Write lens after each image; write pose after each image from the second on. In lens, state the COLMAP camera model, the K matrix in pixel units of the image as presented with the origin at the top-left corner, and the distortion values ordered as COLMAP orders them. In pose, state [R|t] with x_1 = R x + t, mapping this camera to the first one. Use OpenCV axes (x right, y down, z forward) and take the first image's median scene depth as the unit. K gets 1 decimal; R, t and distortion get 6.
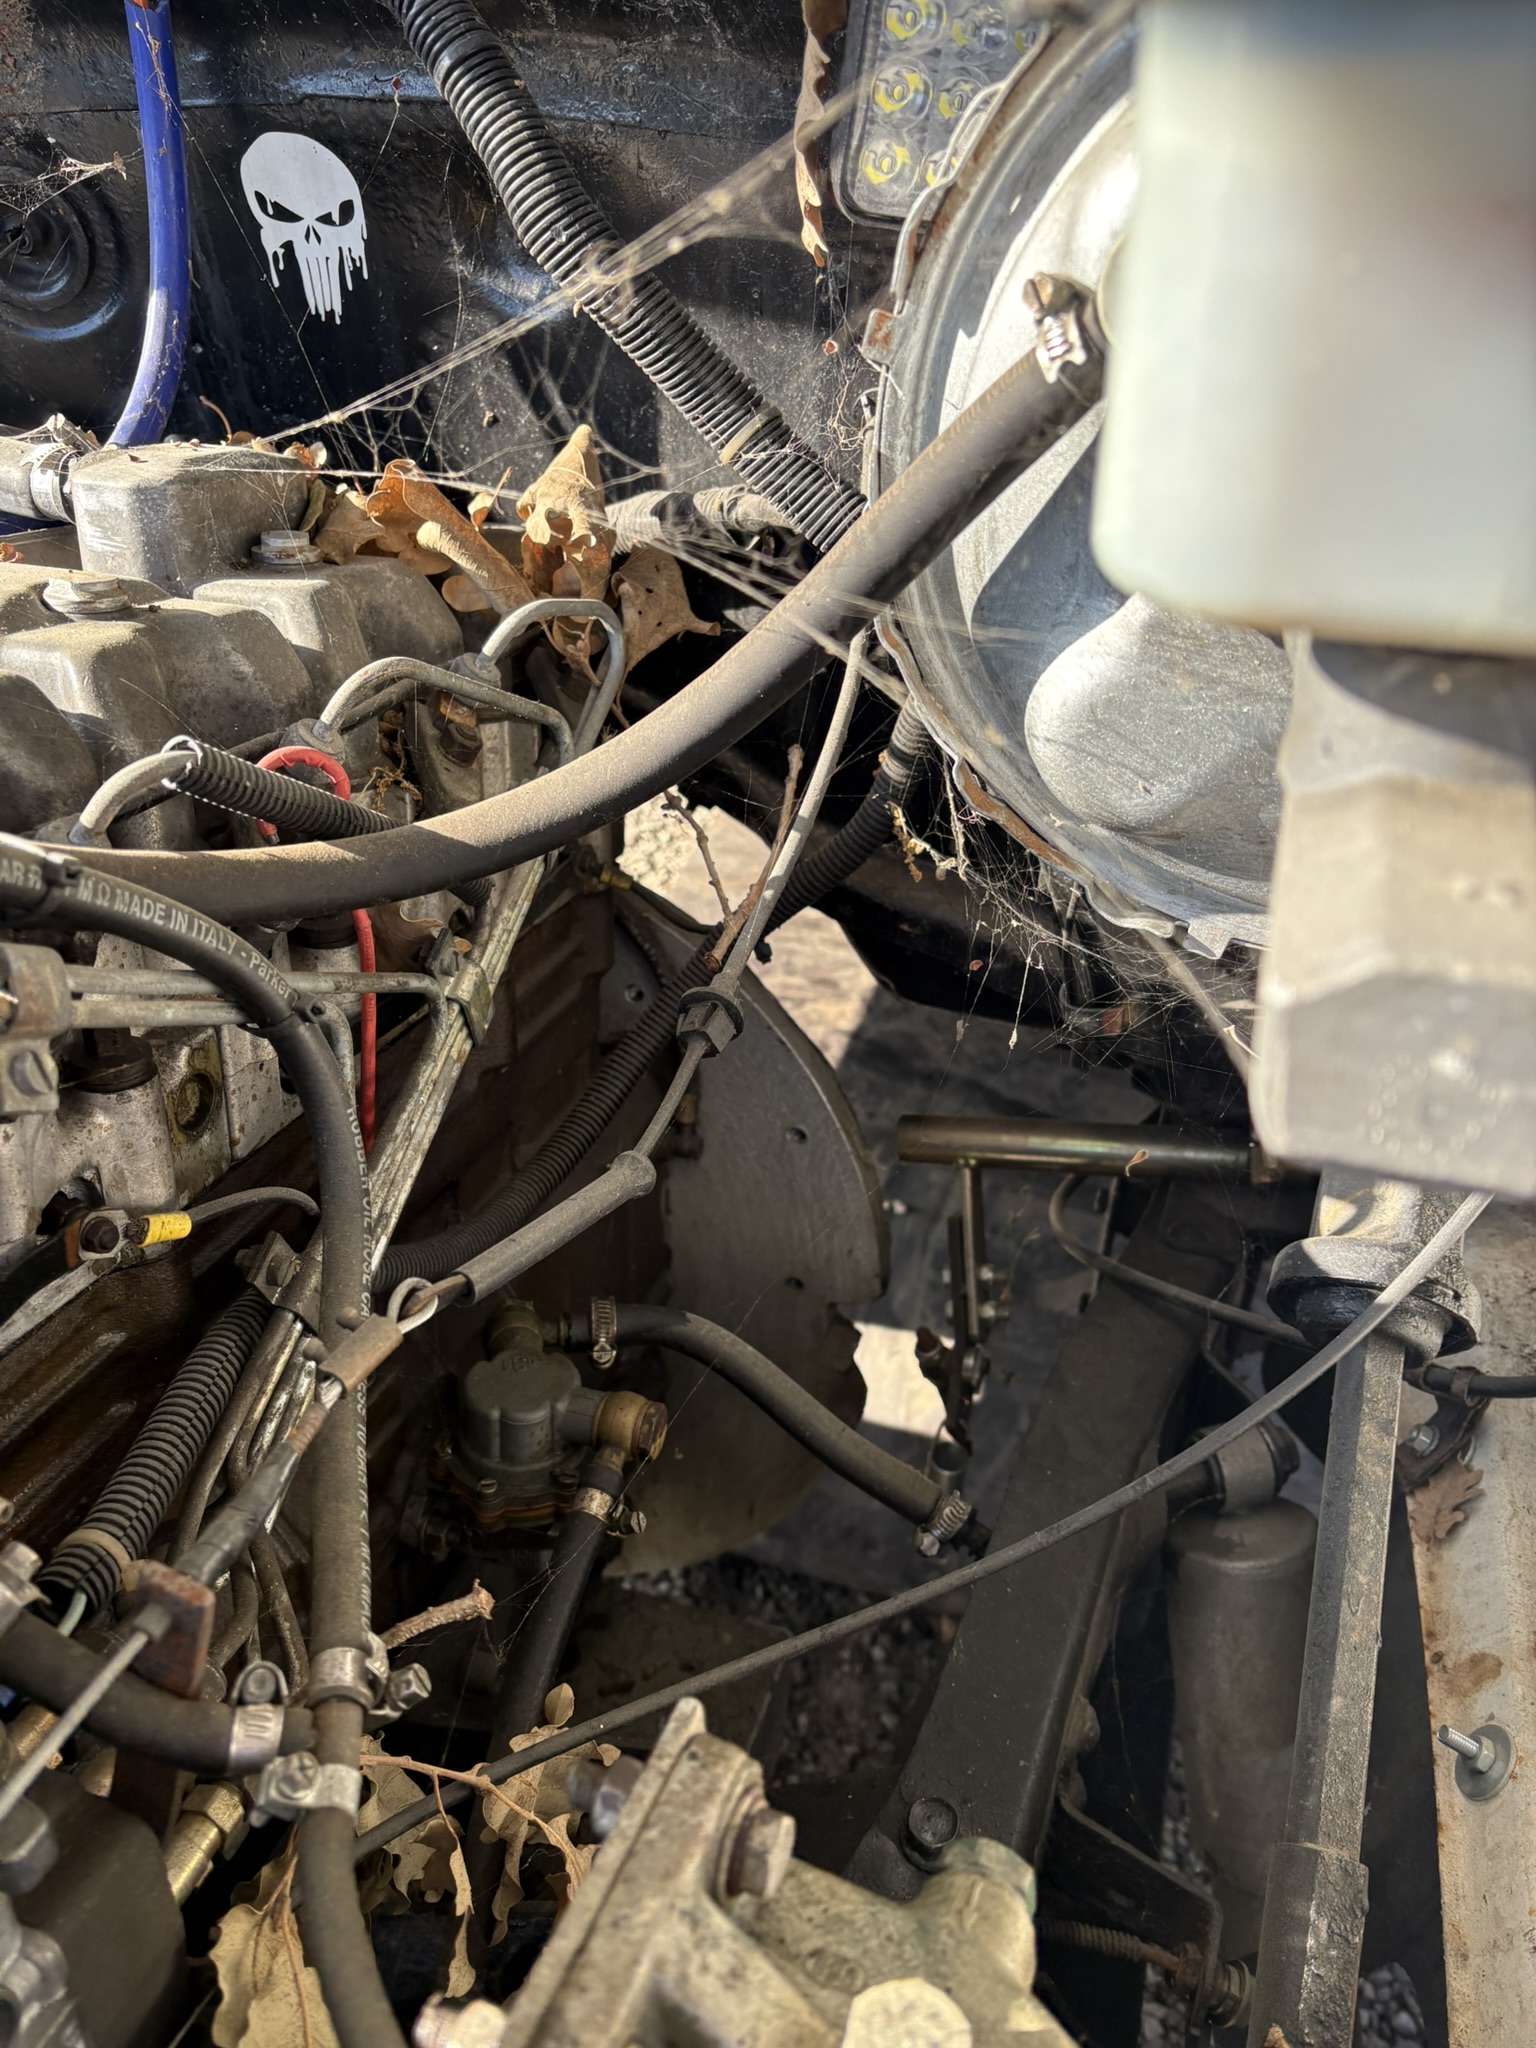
lens RADIAL K [[1540.6, 0, 768.0], [0, 1540.6, 1024.0], [0, 0, 1]] dist [0.066487, -0.079956]
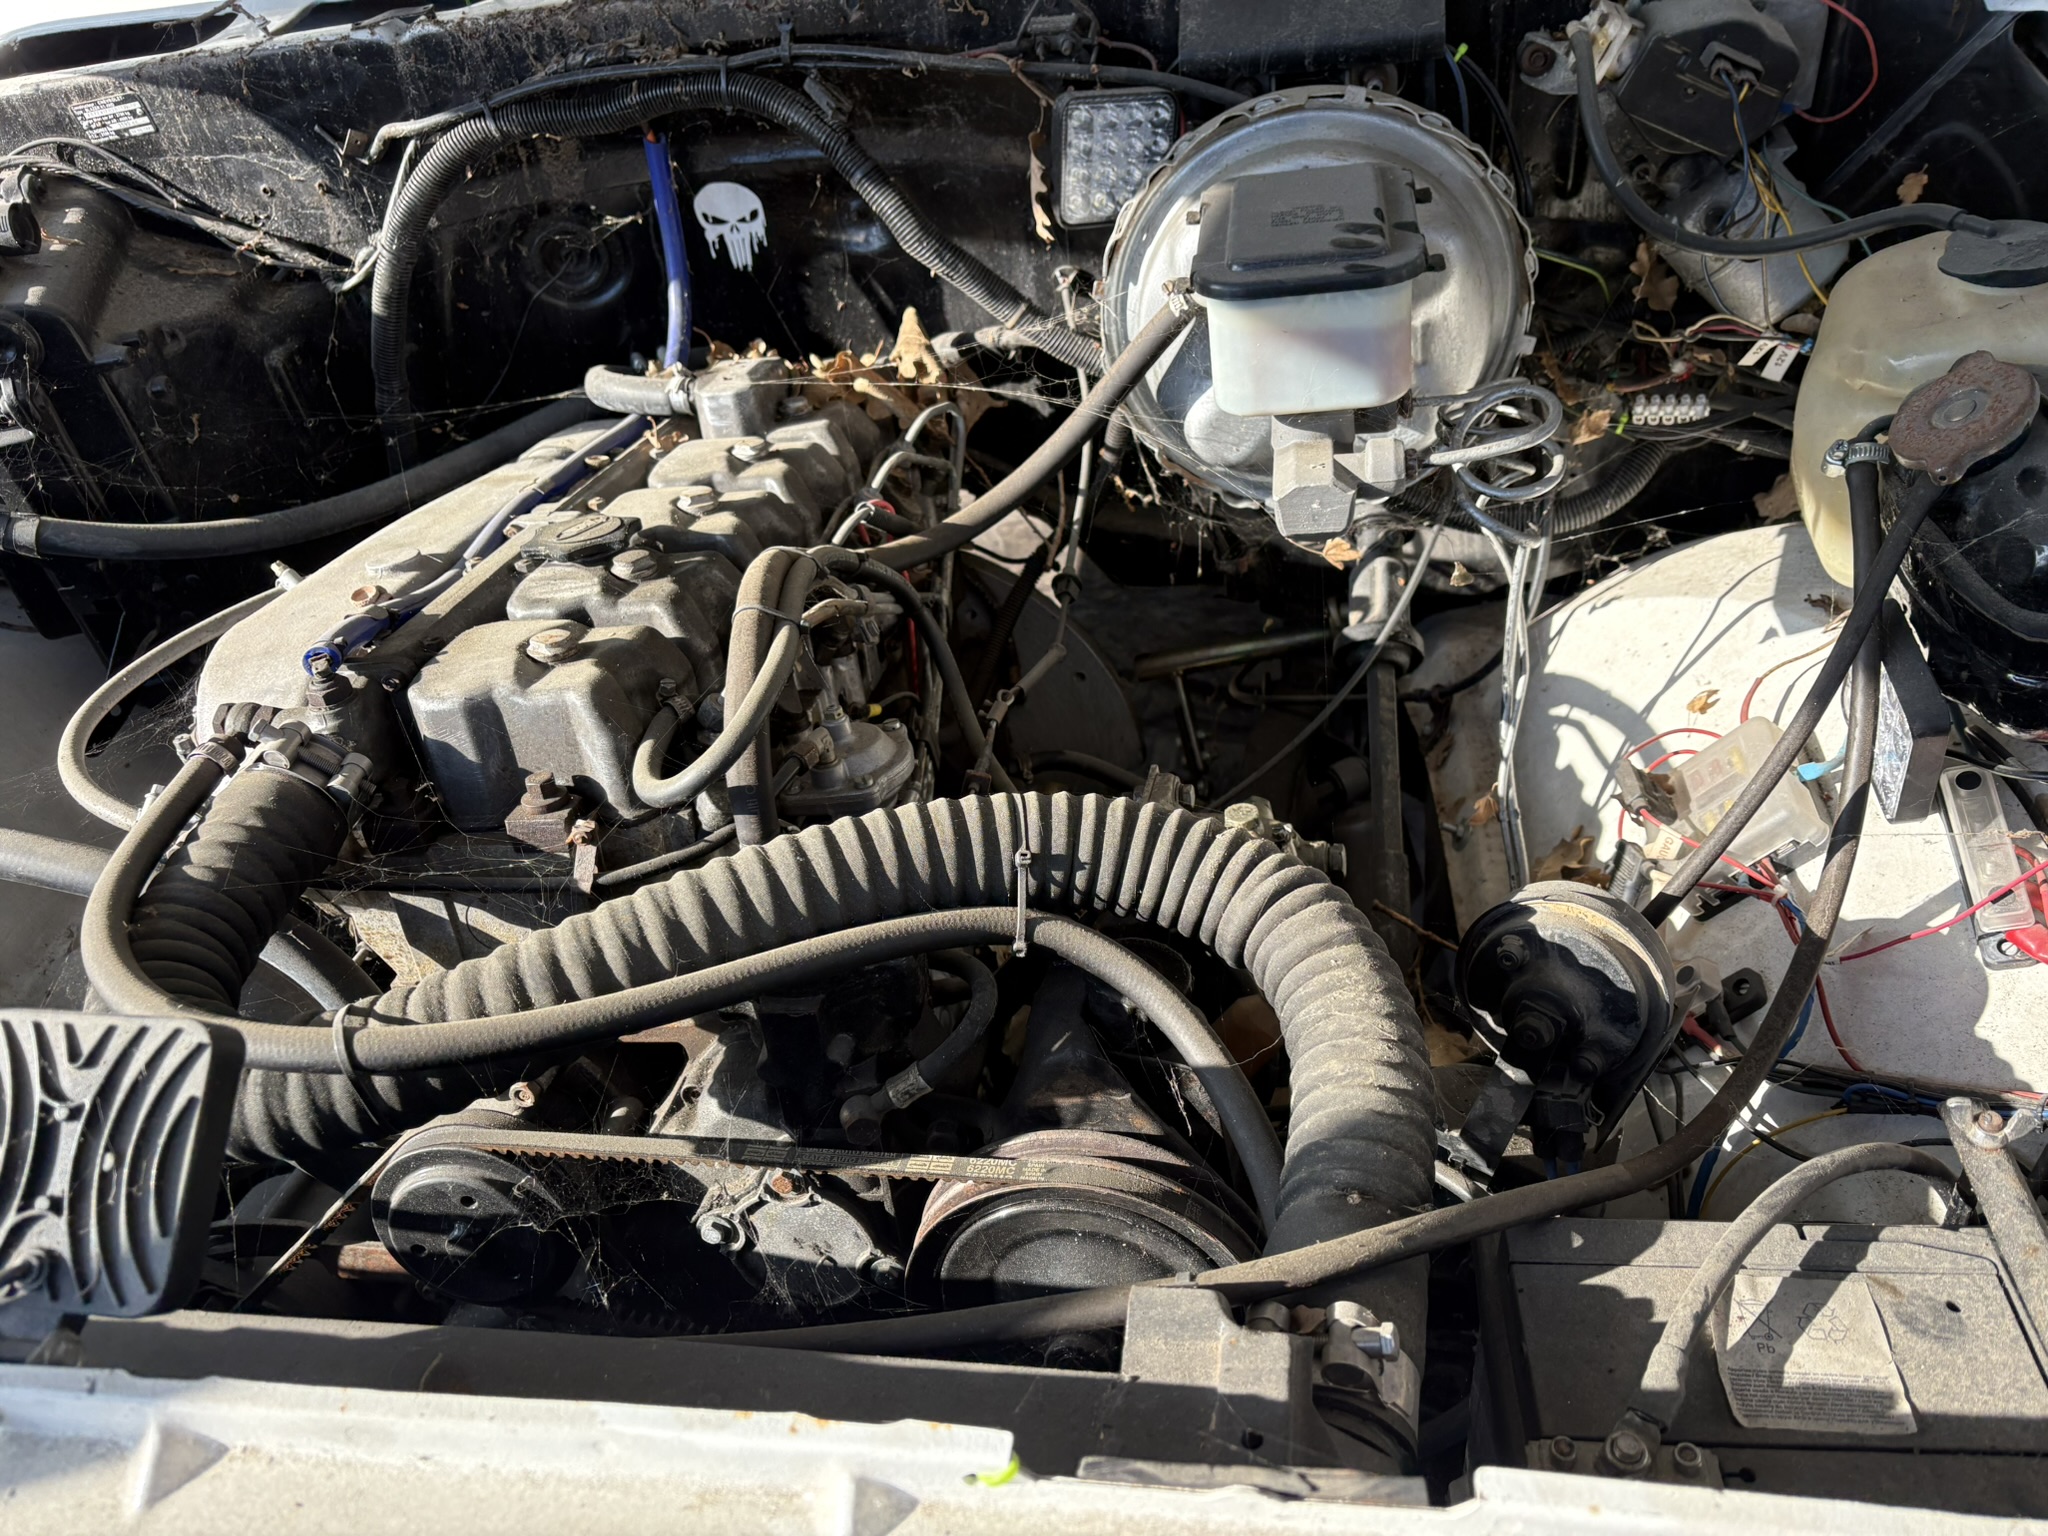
lens RADIAL K [[1540.6, 0, 1040.7], [0, 1540.6, 757.1], [0, 0, 1]] dist [0.066487, -0.079956]
pose [[0.975254, -0.206741, 0.078345, -0.248810], [0.204040, 0.978098, 0.041123, 0.114402], [-0.085131, -0.024120, 0.996078, -1.003801]]
